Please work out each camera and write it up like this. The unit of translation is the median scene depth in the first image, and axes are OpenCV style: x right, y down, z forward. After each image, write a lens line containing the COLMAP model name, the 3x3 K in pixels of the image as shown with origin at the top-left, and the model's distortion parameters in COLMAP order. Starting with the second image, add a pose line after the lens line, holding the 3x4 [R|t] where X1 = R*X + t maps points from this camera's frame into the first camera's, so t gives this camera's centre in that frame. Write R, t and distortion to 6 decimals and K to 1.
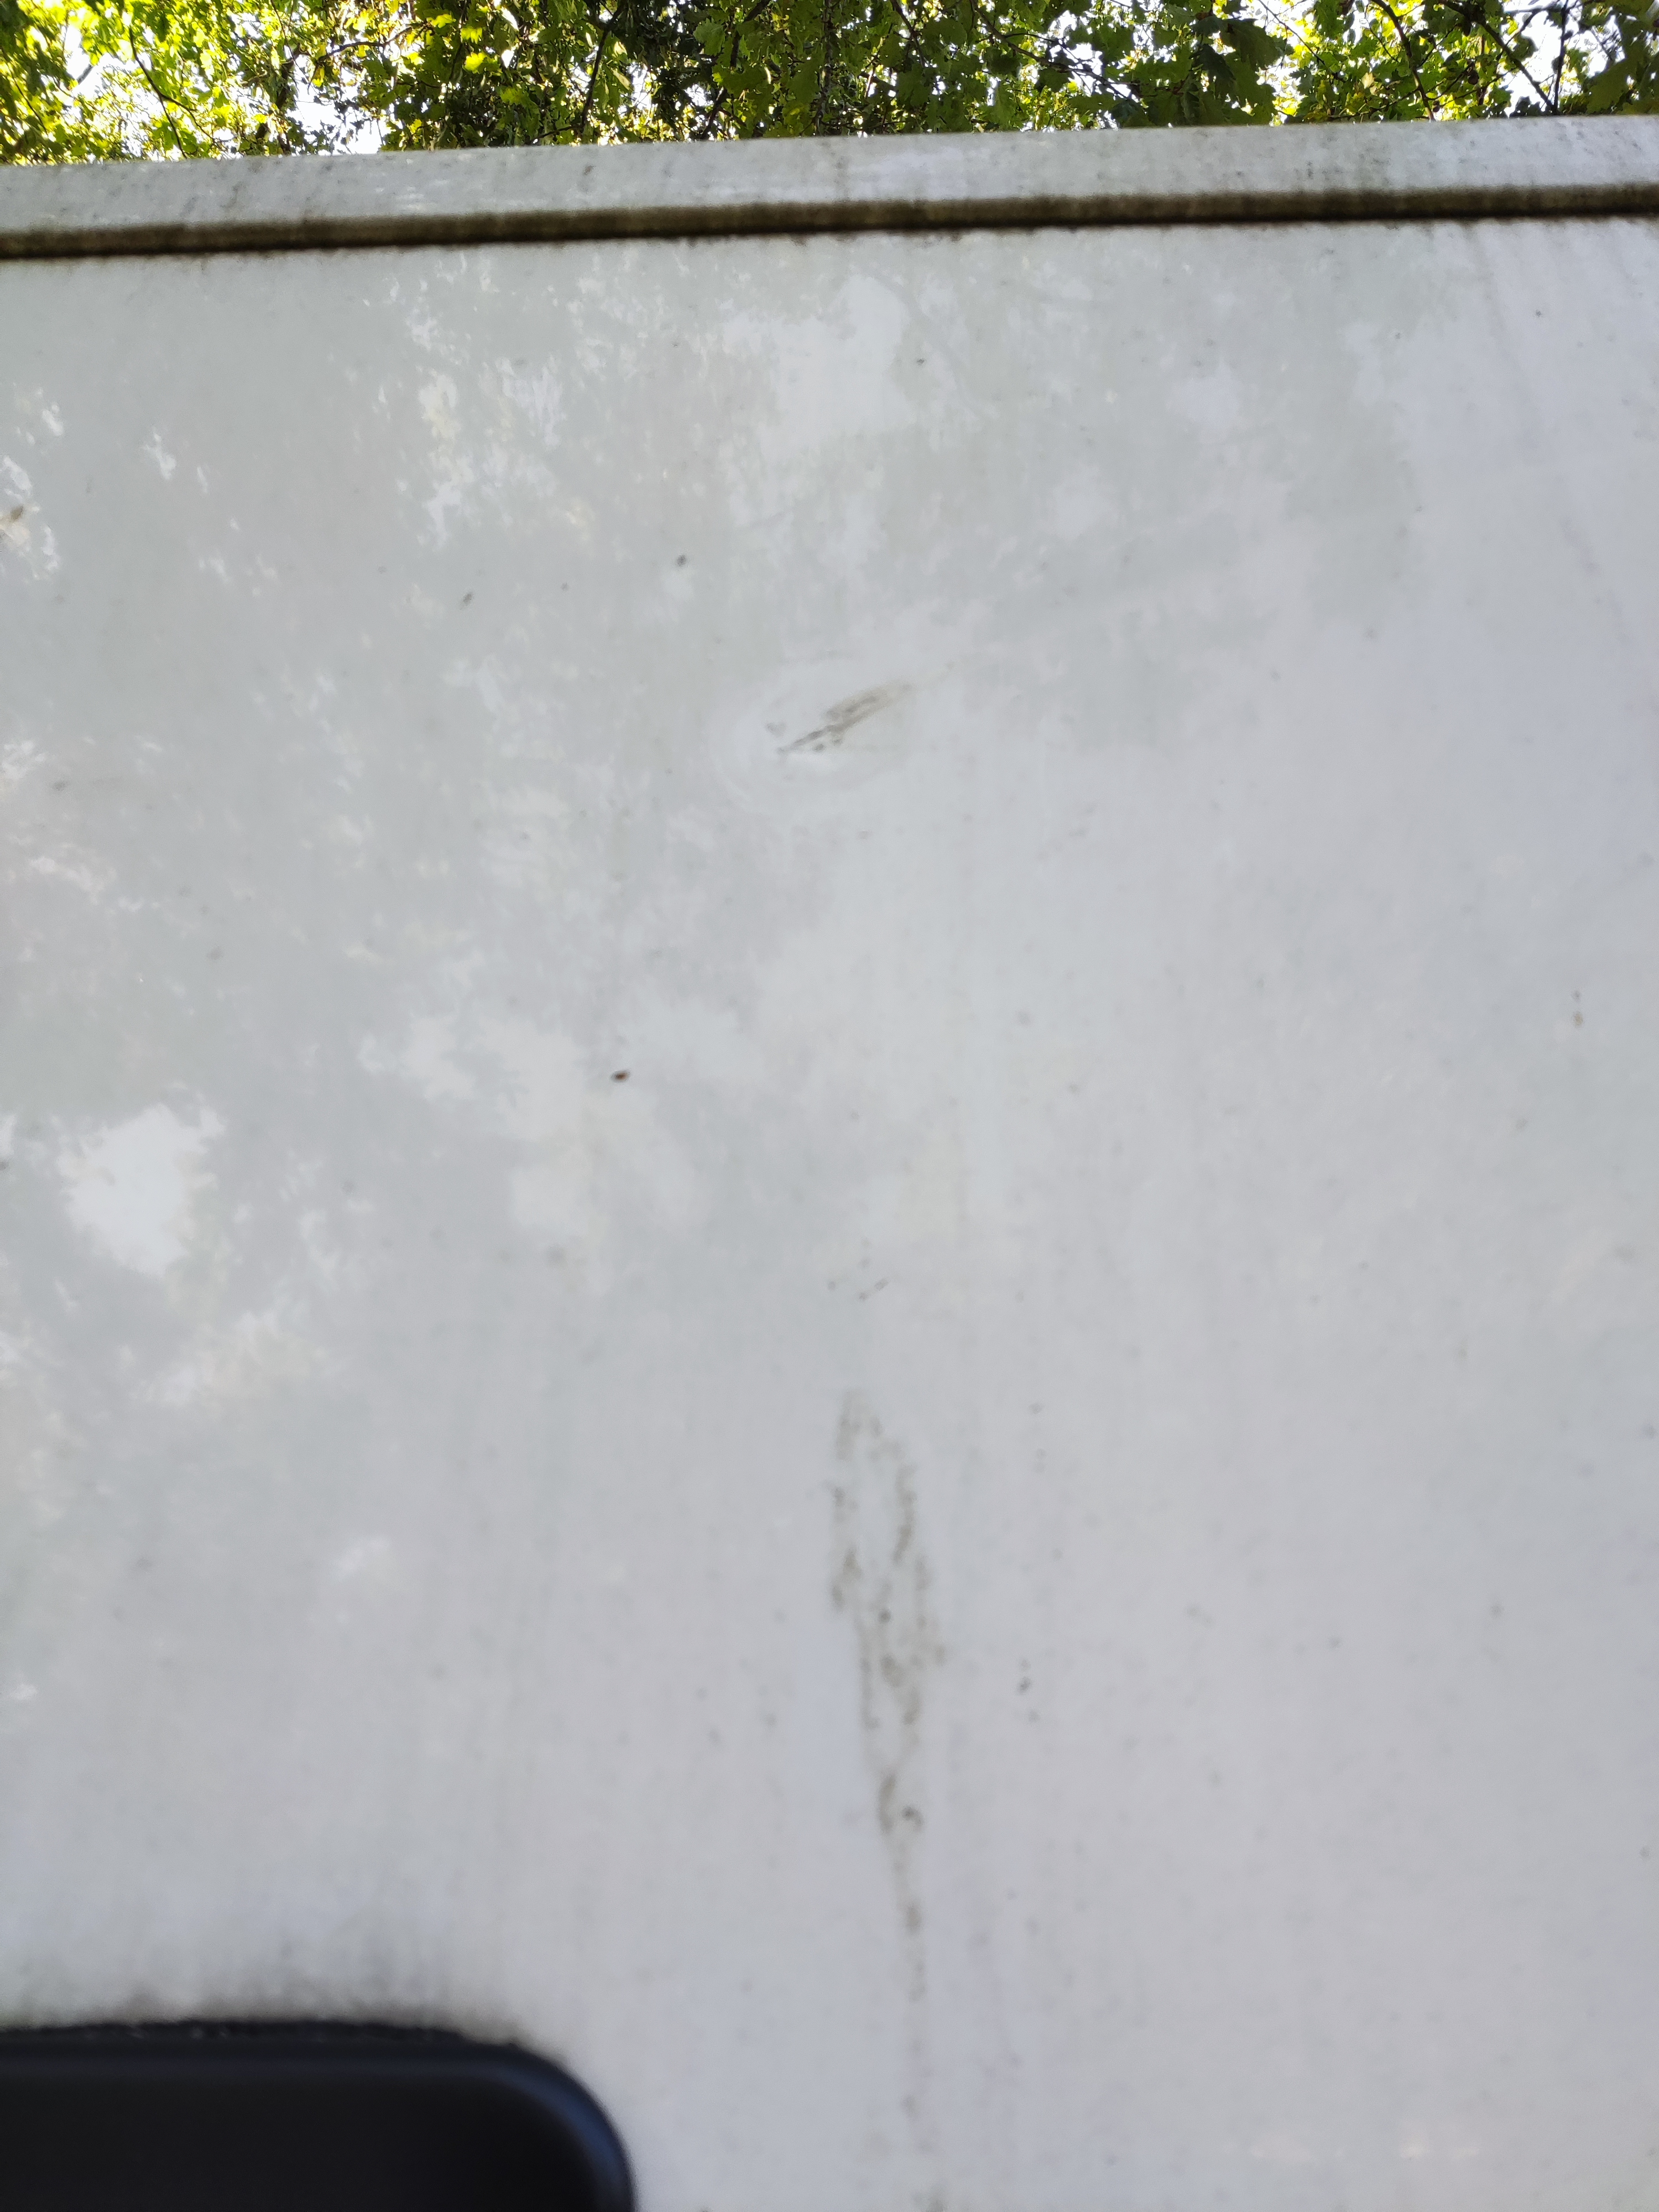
lens RADIAL K [[1579.7, 0, 829.5], [0, 1579.7, 1106.0], [0, 0, 1]] dist [0.087046, -0.130776]
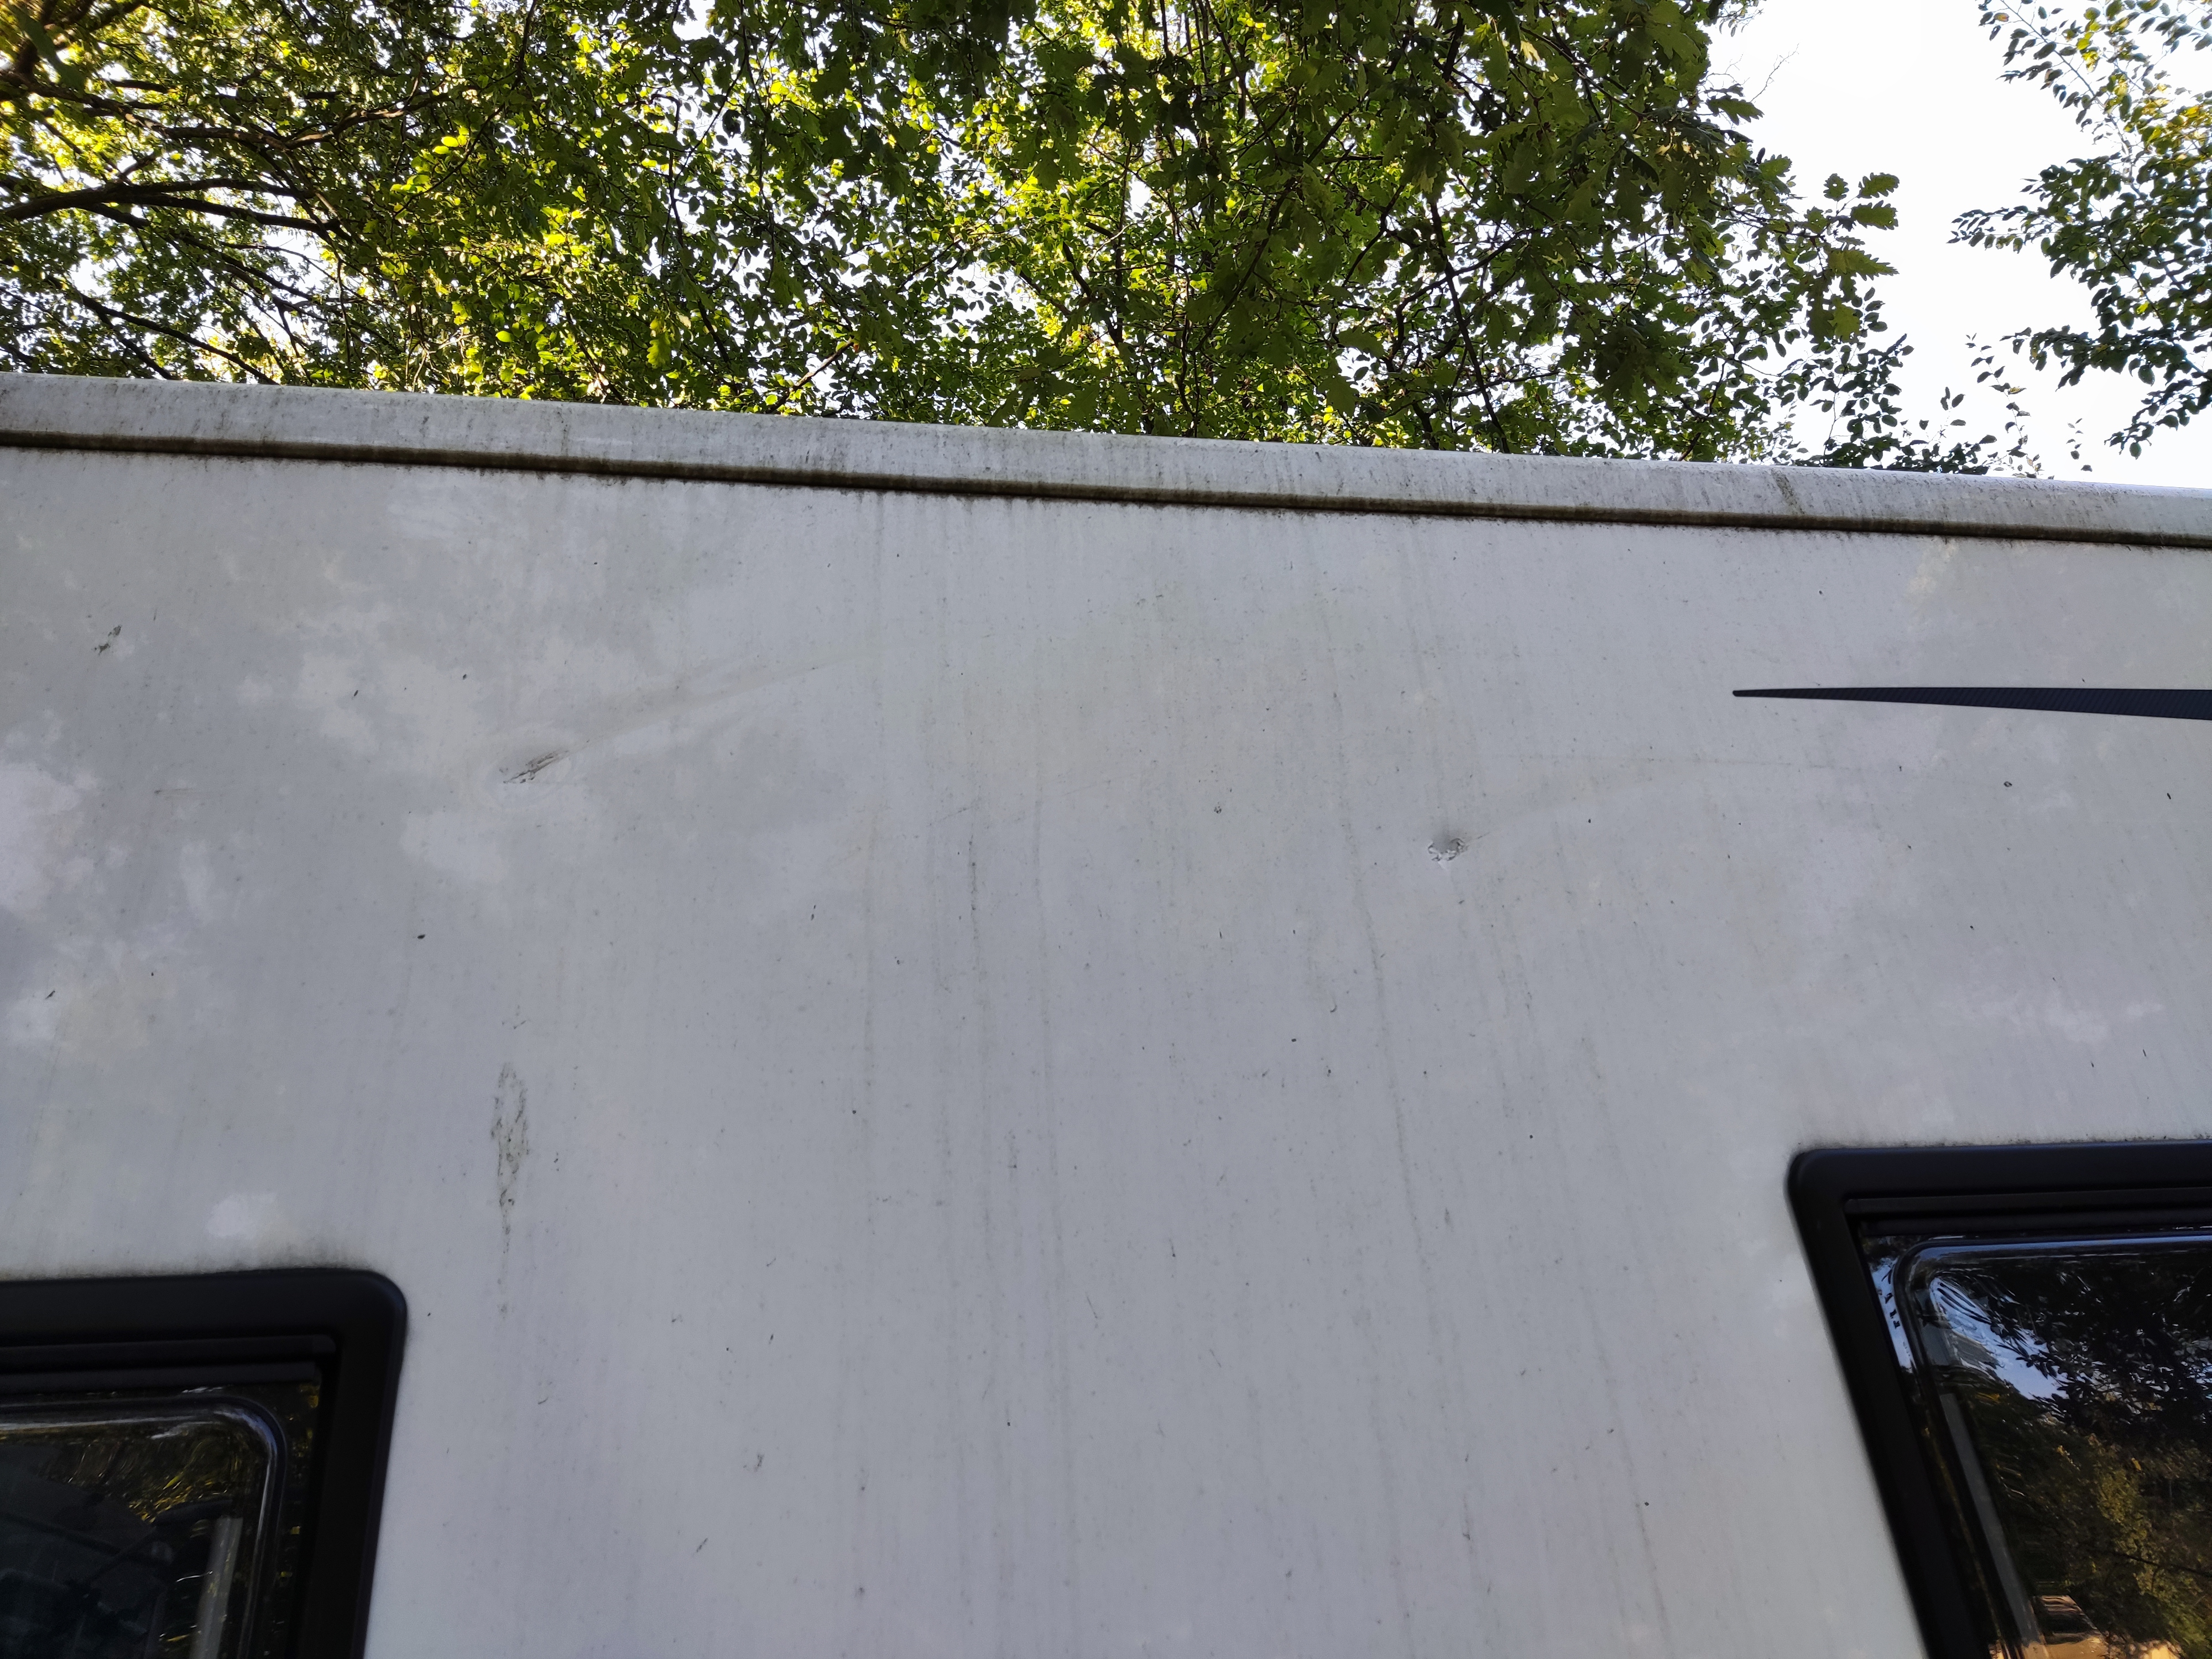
lens RADIAL K [[1579.7, 0, 1105.5], [0, 1579.7, 849.4], [0, 0, 1]] dist [0.087046, -0.130776]
pose [[0.978037, 0.016616, 0.207769, 0.444946], [-0.030945, 0.997346, 0.065909, -0.399486], [-0.206122, -0.070891, 0.975955, -1.868827]]
